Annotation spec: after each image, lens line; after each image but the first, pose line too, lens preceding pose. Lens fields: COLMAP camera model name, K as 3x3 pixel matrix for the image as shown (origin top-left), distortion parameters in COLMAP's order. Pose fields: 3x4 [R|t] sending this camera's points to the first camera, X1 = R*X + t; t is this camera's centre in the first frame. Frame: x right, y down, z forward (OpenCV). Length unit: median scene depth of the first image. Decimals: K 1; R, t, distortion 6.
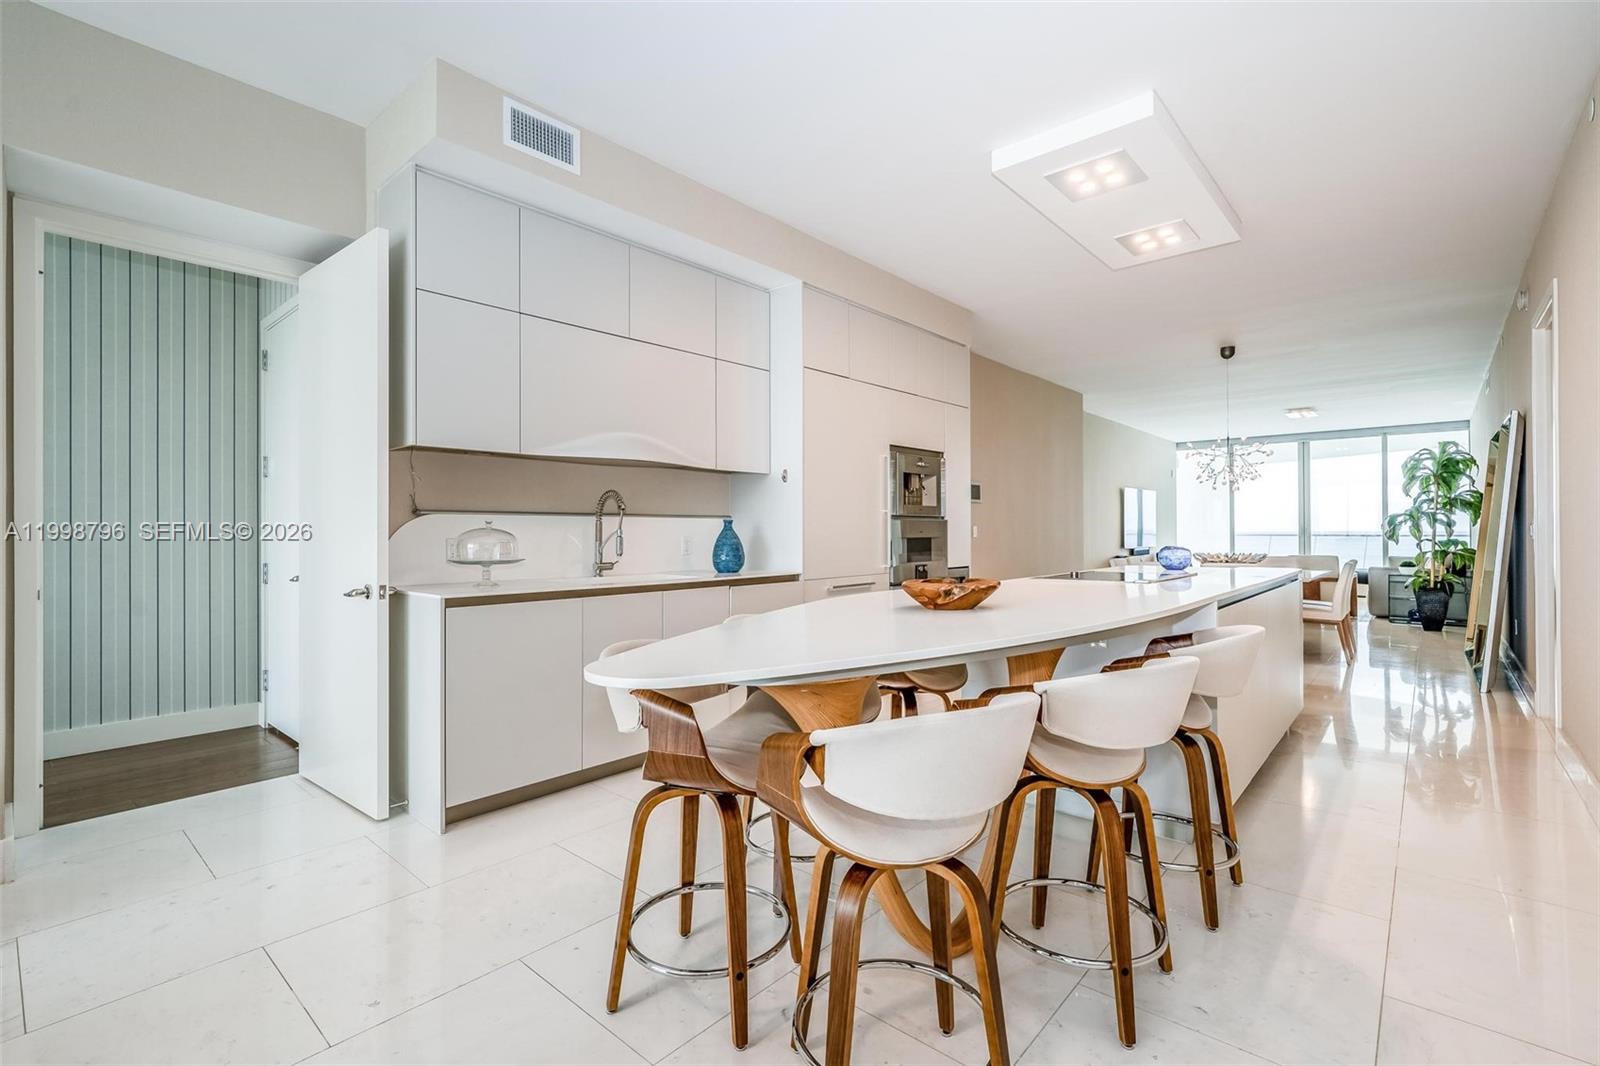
lens RADIAL K [[735.9, 0, 796.5], [0, 735.9, 533.5], [0, 0, 1]] dist [0.004933, 0.001061]
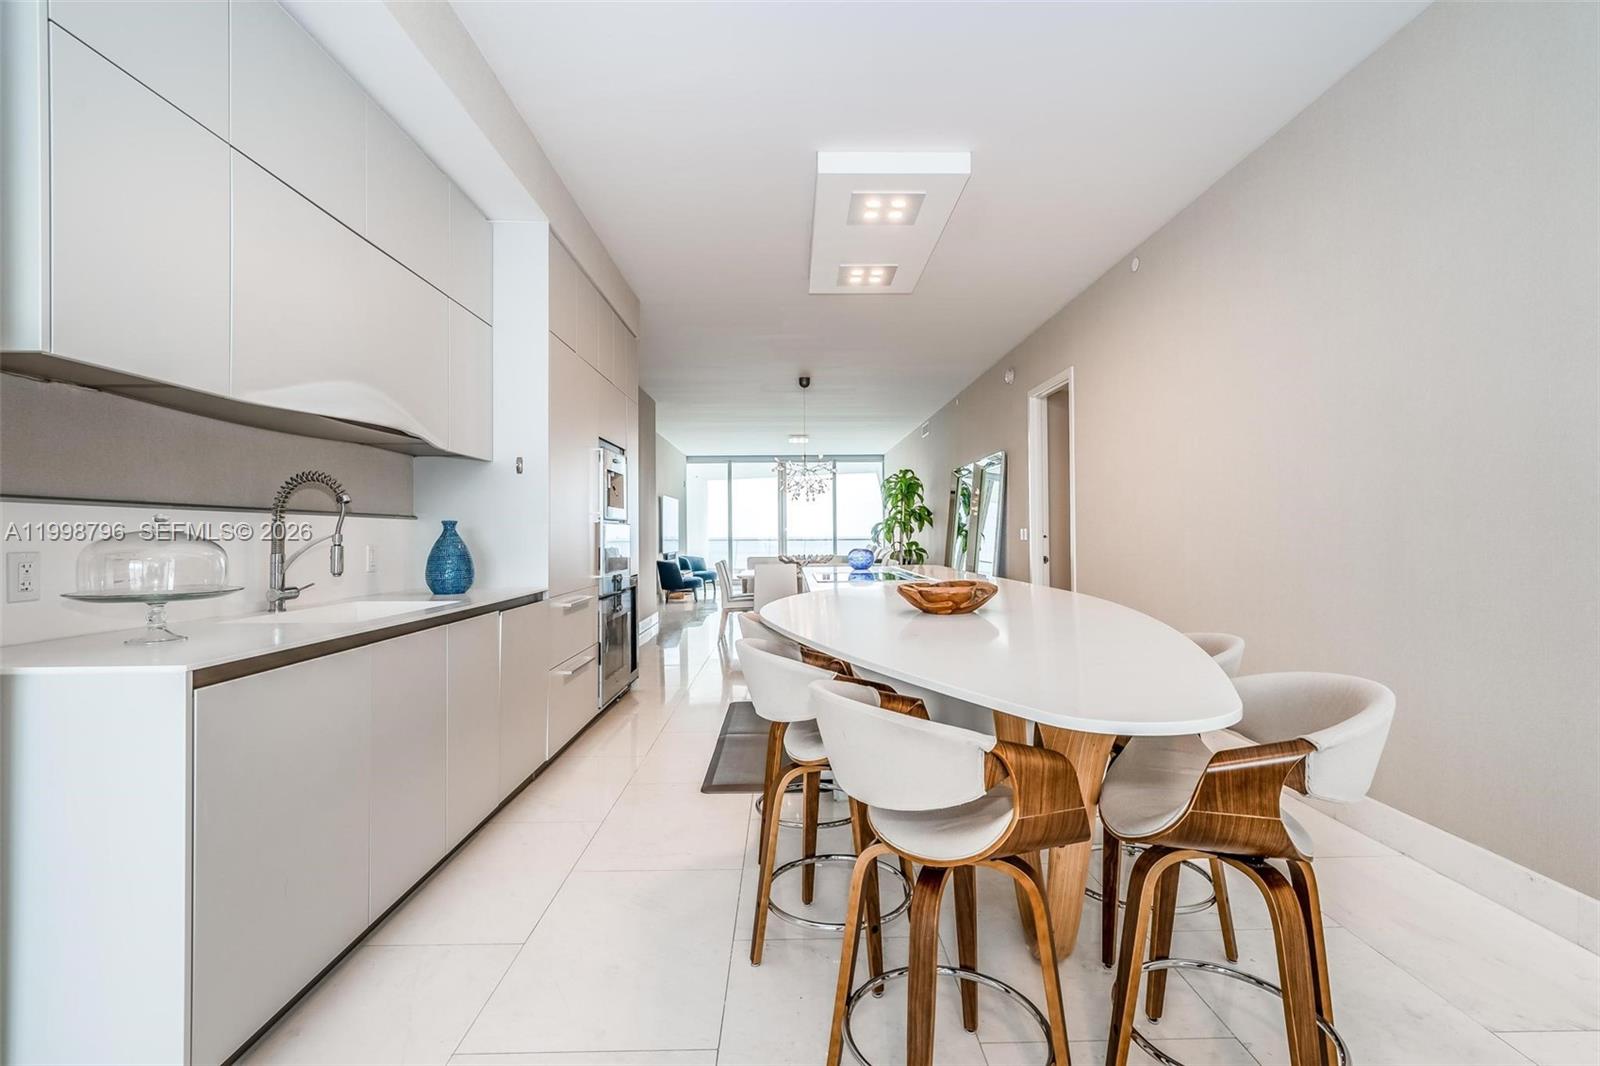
lens RADIAL K [[746.4, 0, 799.6], [0, 746.4, 532.2], [0, 0, 1]] dist [-0.001131, 0.000519]
pose [[0.733605, -0.000230, 0.679576, -0.340131], [0.008077, 0.999932, -0.008380, 0.000755], [-0.679528, 0.011636, 0.733558, 0.223094]]
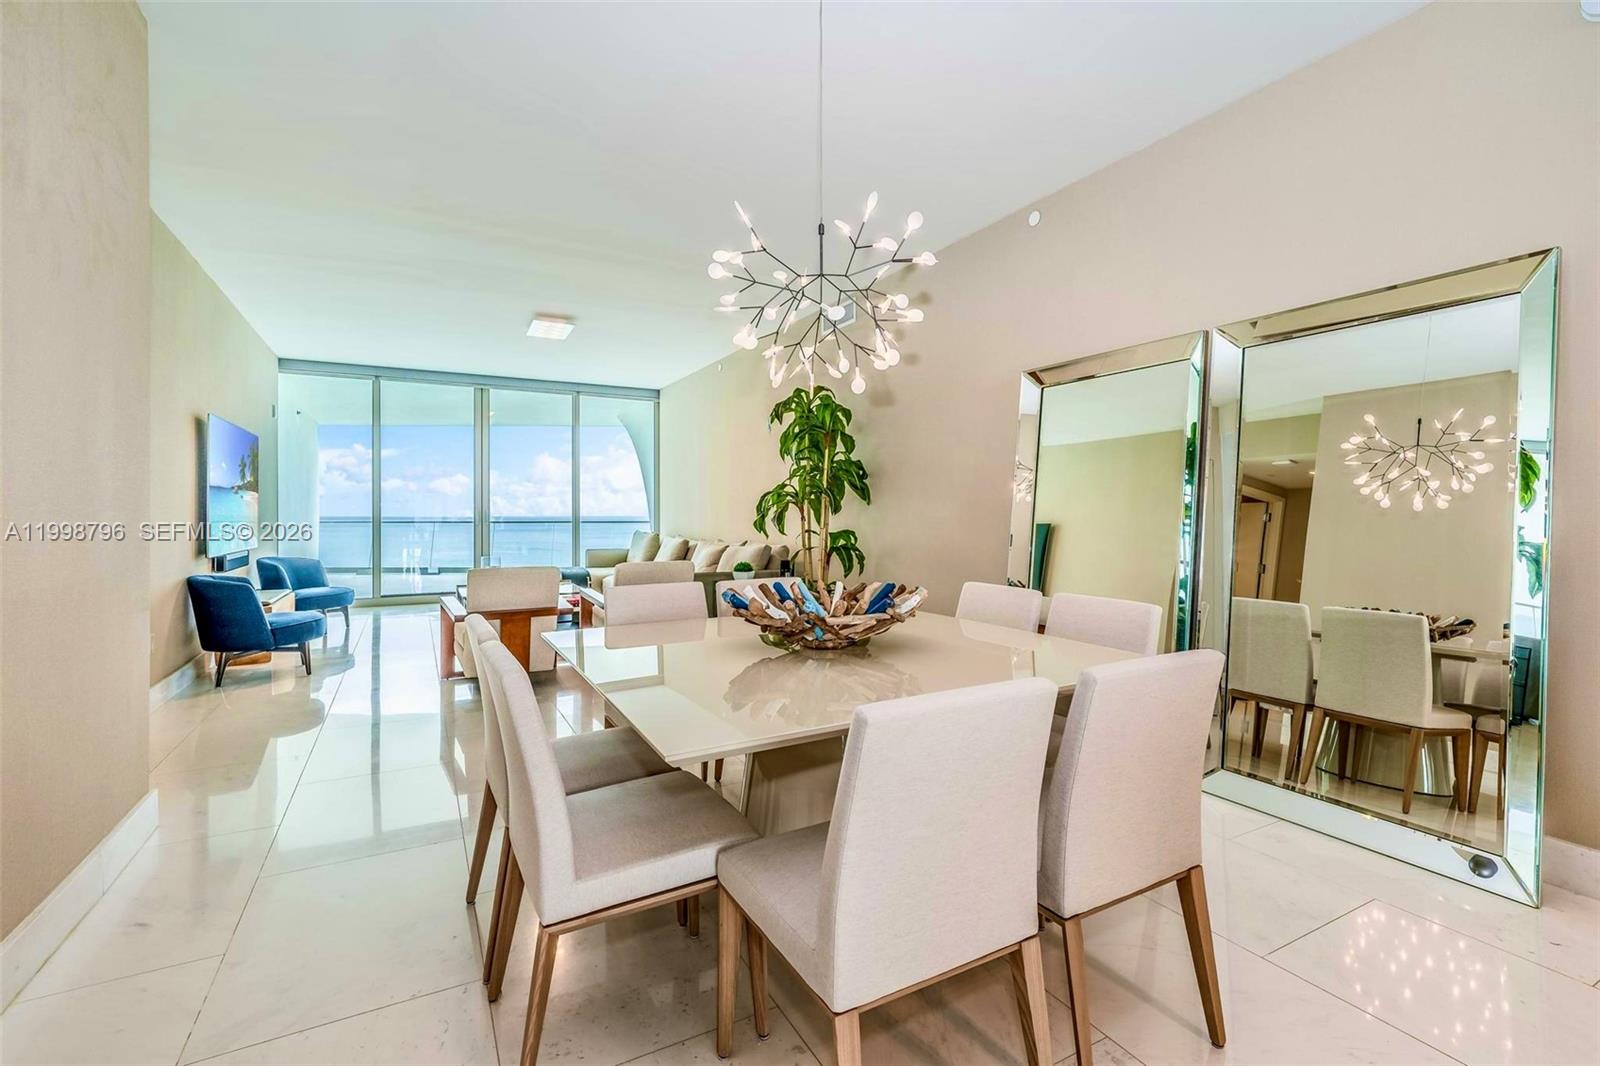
lens RADIAL K [[713.1, 0, 797.6], [0, 713.1, 520.1], [0, 0, 1]] dist [0.000848, -0.002457]
pose [[0.332846, -0.001059, 0.942981, 0.429765], [0.001989, 0.999998, 0.000421, -0.002905], [-0.942979, 0.001736, 0.332847, 1.371156]]
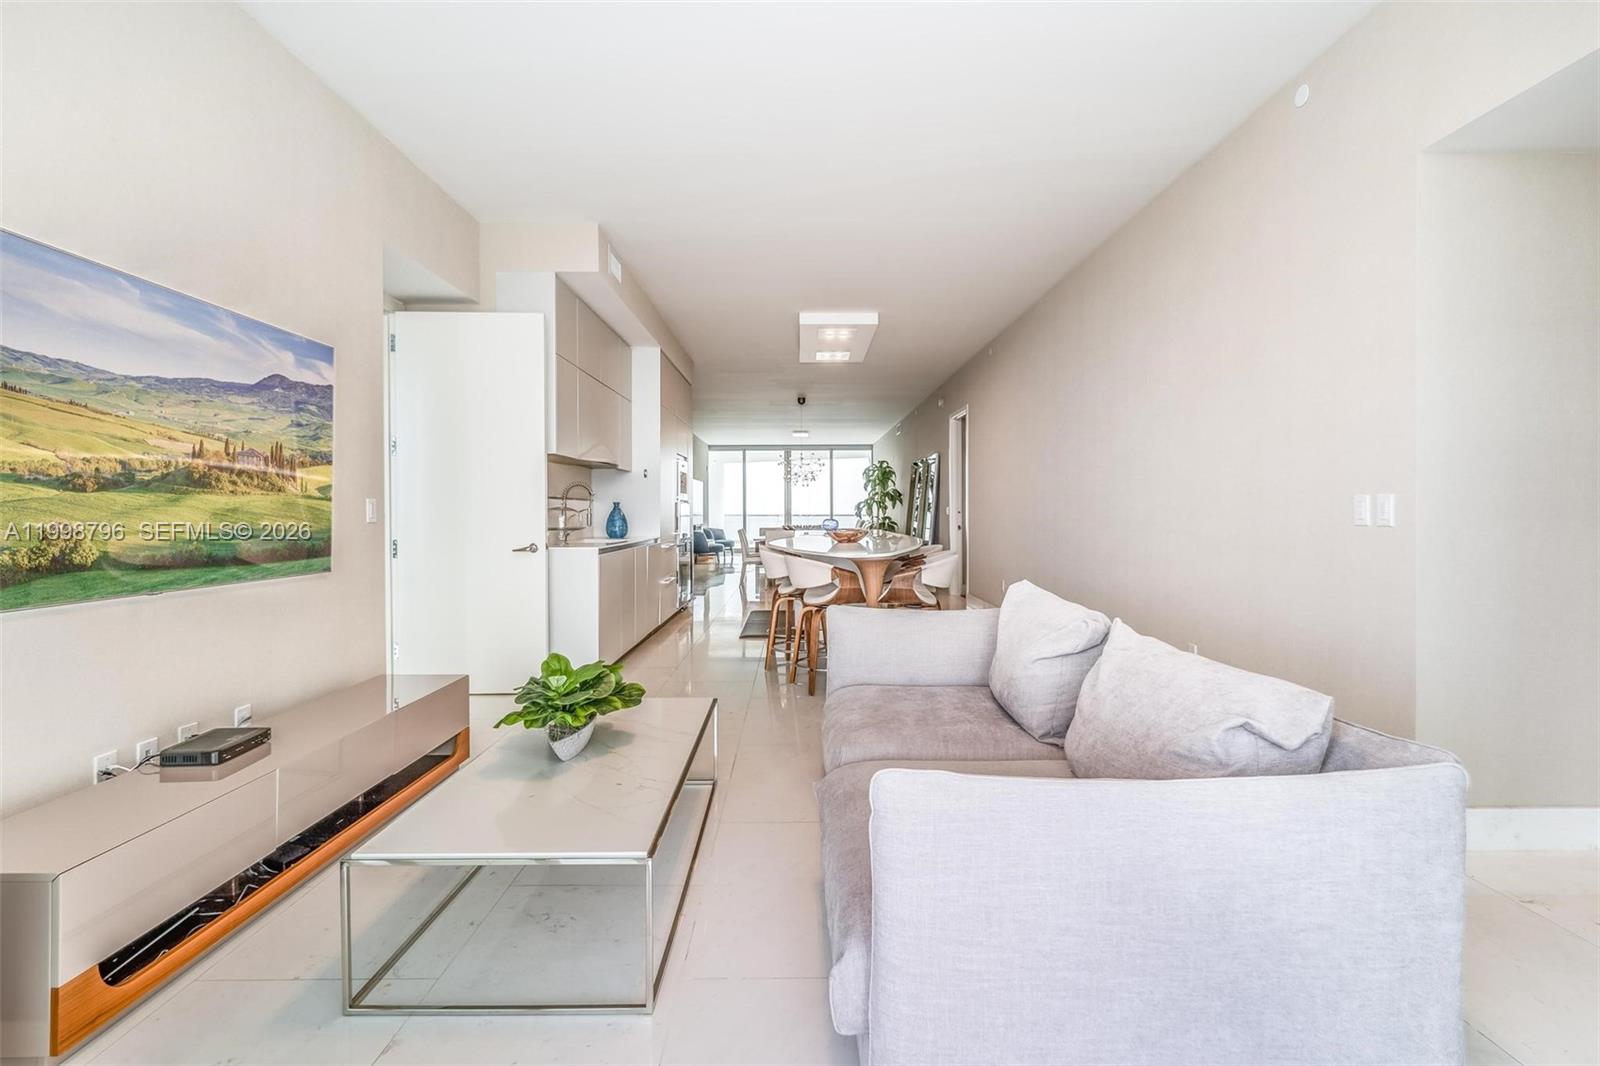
lens RADIAL K [[773.6, 0, 792.7], [0, 773.6, 530.4], [0, 0, 1]] dist [-0.000446, -0.000177]
pose [[0.749359, -0.015313, 0.661987, -0.860313], [0.003504, 0.999810, 0.019161, 0.009043], [-0.662155, -0.012039, 0.749271, -0.404934]]
